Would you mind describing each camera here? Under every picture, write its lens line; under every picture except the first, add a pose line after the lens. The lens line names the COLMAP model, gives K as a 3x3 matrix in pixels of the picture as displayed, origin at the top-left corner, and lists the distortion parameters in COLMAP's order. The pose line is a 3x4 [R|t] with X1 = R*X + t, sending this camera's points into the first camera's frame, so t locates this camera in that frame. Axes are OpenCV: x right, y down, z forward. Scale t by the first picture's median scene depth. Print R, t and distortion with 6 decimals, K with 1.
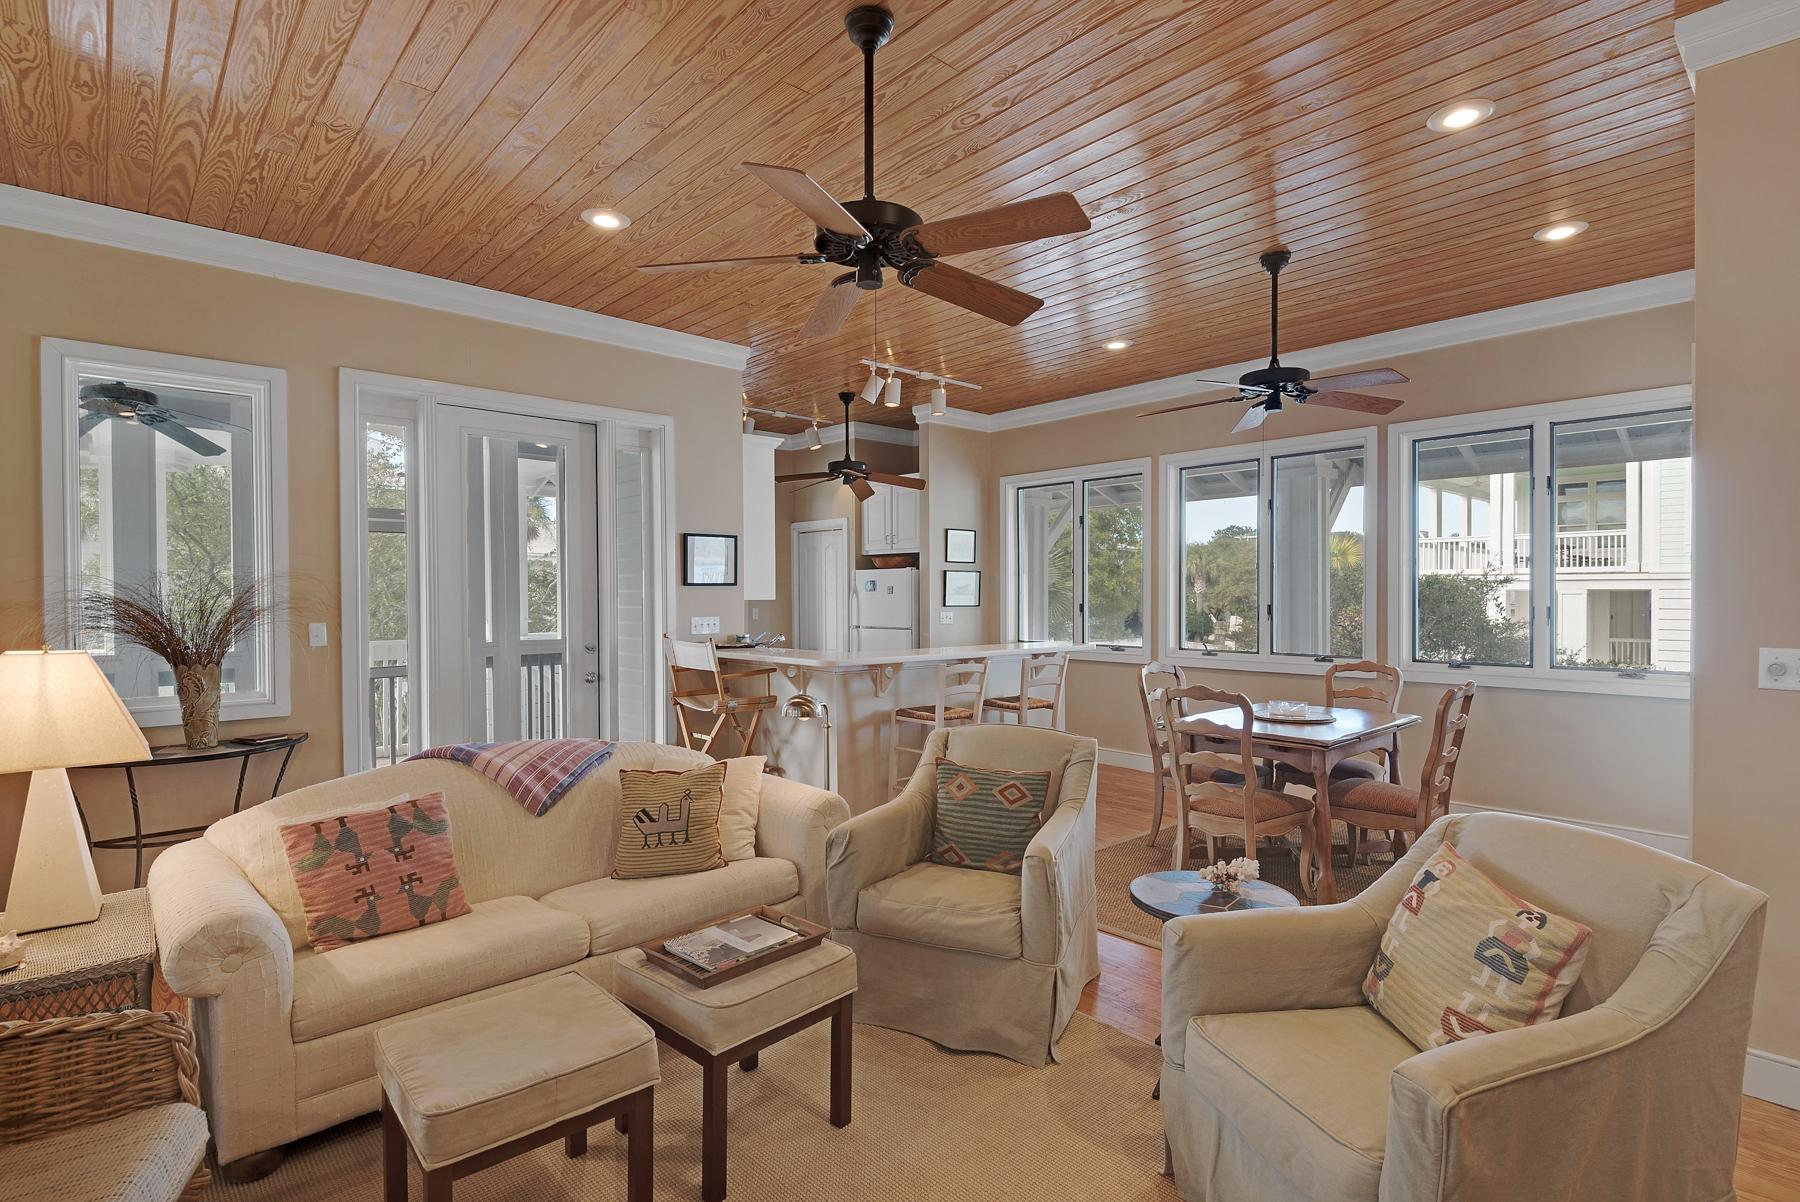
lens RADIAL K [[880.4, 0, 905.2], [0, 880.4, 612.7], [0, 0, 1]] dist [0.000709, -0.002599]
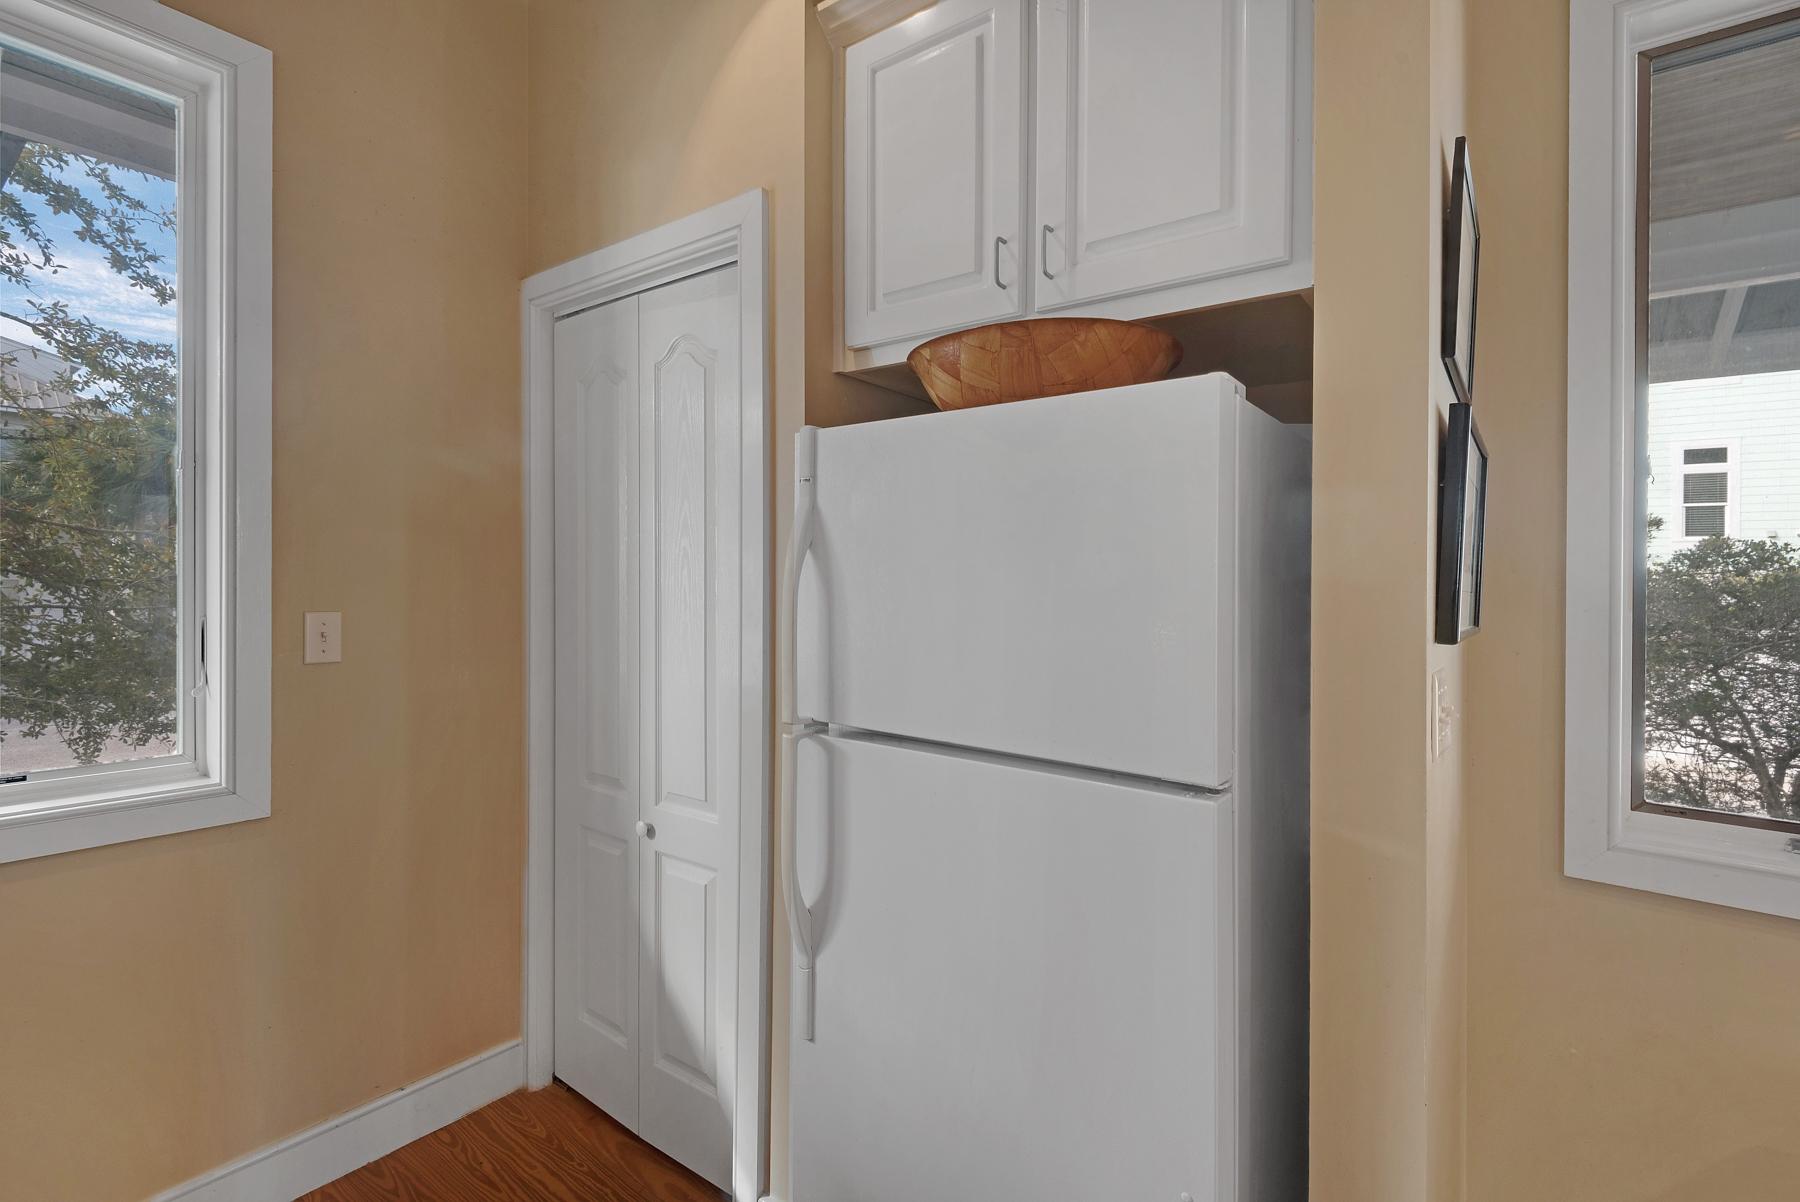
lens RADIAL K [[826.3, 0, 906.5], [0, 826.3, 600.1], [0, 0, 1]] dist [0.016505, -0.009755]
pose [[0.983661, 0.006038, 0.179930, -0.072892], [-0.008008, 0.999916, 0.010227, -0.014780], [-0.179854, -0.011500, 0.983626, 0.862163]]
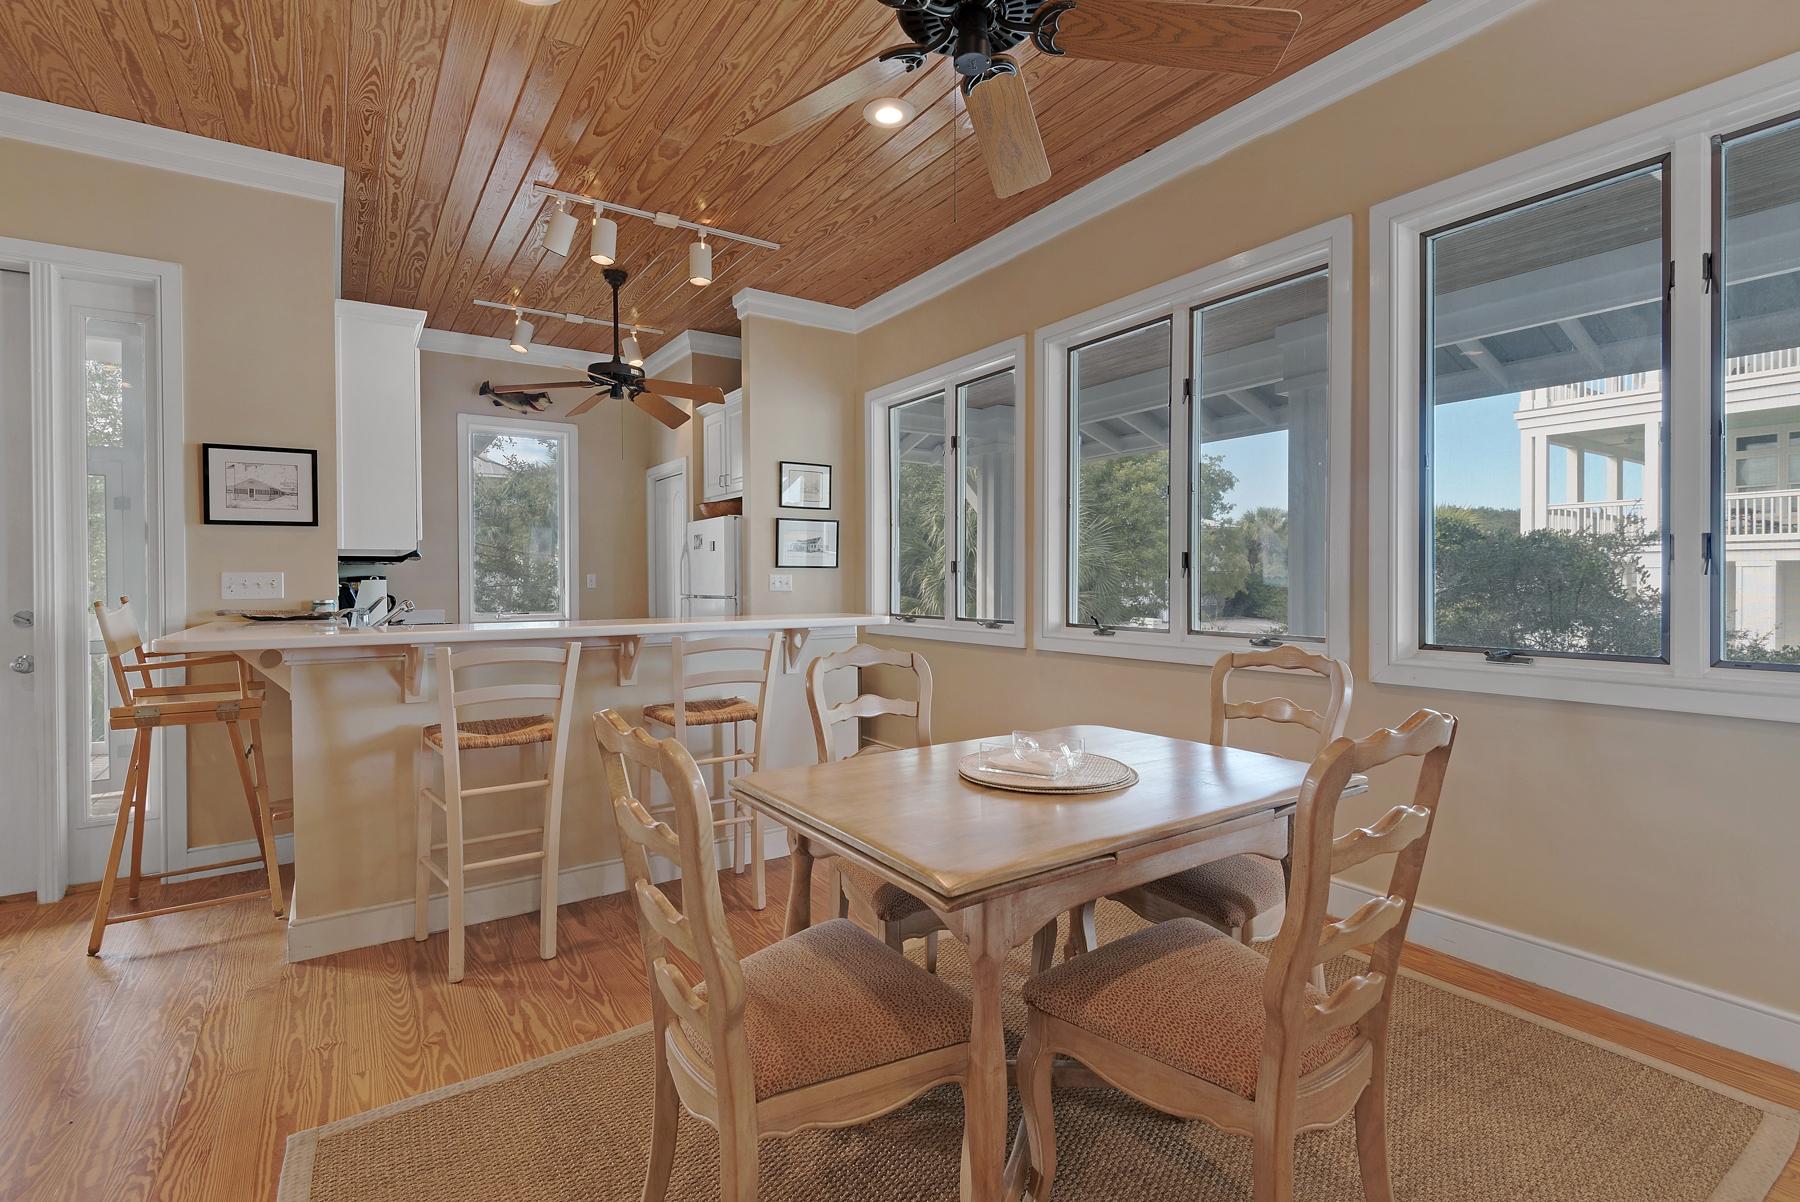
lens RADIAL K [[826.3, 0, 902.9], [0, 826.3, 595.8], [0, 0, 1]] dist [0.016505, -0.009755]
pose [[0.988927, -0.002214, -0.148386, 0.249449], [0.002162, 0.999998, -0.000511, 0.017089], [0.148386, 0.000185, 0.988929, 0.332924]]
